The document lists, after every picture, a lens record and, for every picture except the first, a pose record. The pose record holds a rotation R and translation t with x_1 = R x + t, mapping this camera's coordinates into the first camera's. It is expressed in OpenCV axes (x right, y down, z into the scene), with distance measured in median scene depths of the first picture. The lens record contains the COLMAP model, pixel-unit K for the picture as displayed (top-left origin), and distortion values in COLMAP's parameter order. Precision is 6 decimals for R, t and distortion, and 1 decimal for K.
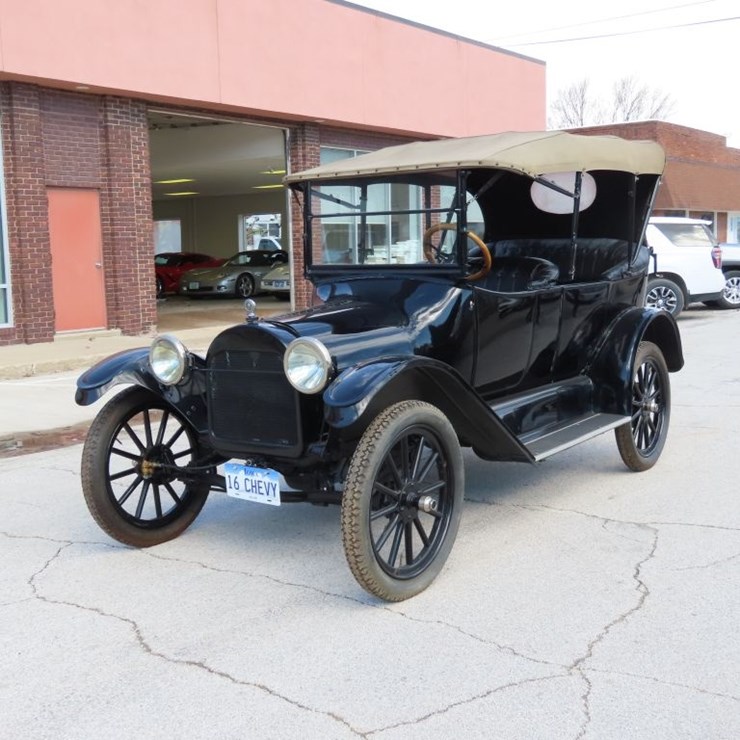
lens RADIAL K [[1007.1, 0, 372.6], [0, 1007.1, 364.7], [0, 0, 1]] dist [-0.005870, 0.000000]
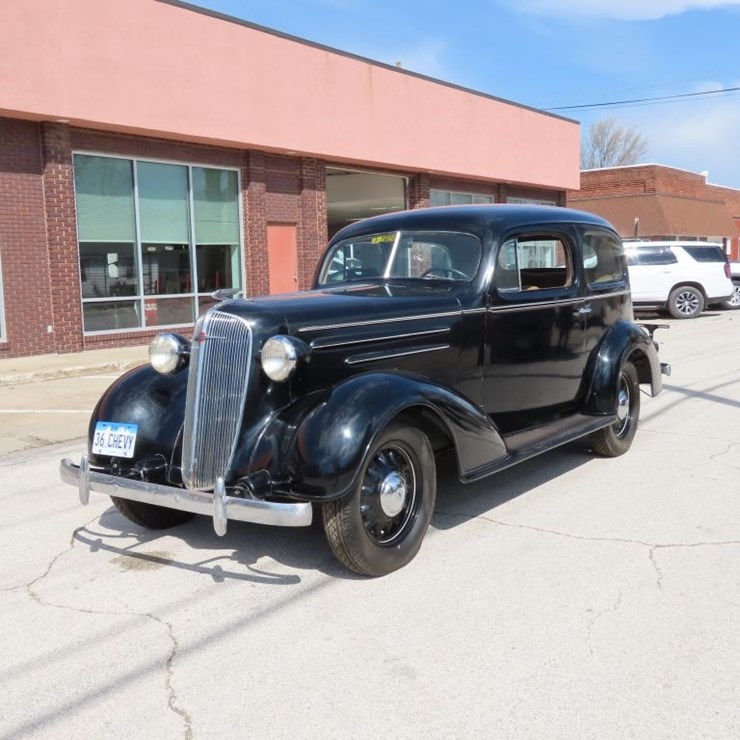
lens RADIAL K [[914.1, 0, 365.7], [0, 914.1, 367.8], [0, 0, 1]] dist [-0.017393, 0.000000]
pose [[0.999869, -0.007293, 0.014440, -0.171827], [0.007398, 0.999946, -0.007279, 0.031843], [-0.014386, 0.007385, 0.999869, -0.239871]]
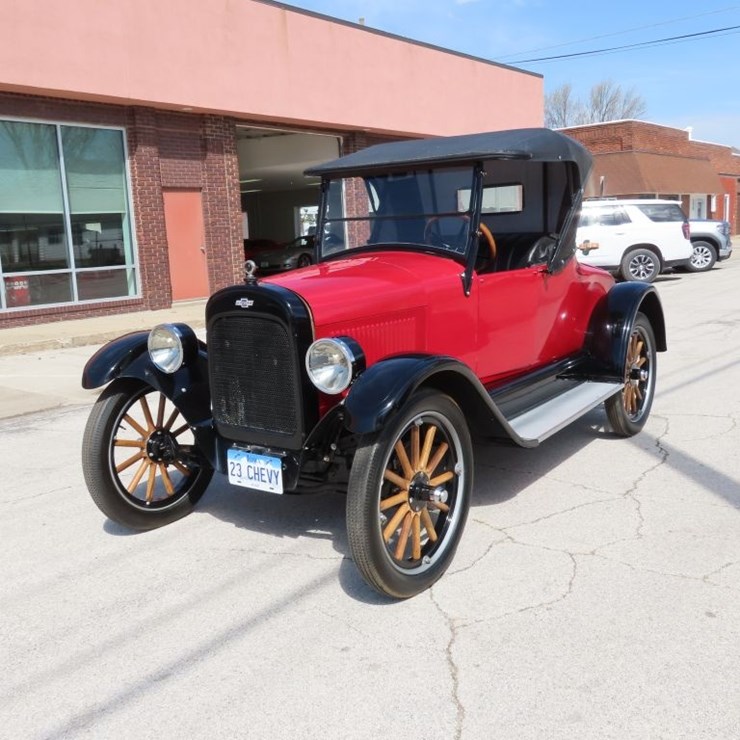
lens RADIAL K [[825.6, 0, 369.1], [0, 825.6, 371.8], [0, 0, 1]] dist [0.006167, 0.000000]
pose [[0.999441, -0.020544, -0.026375, -0.030681], [0.021875, 0.998449, 0.051203, 0.008063], [0.025282, -0.051751, 0.998340, -0.051054]]
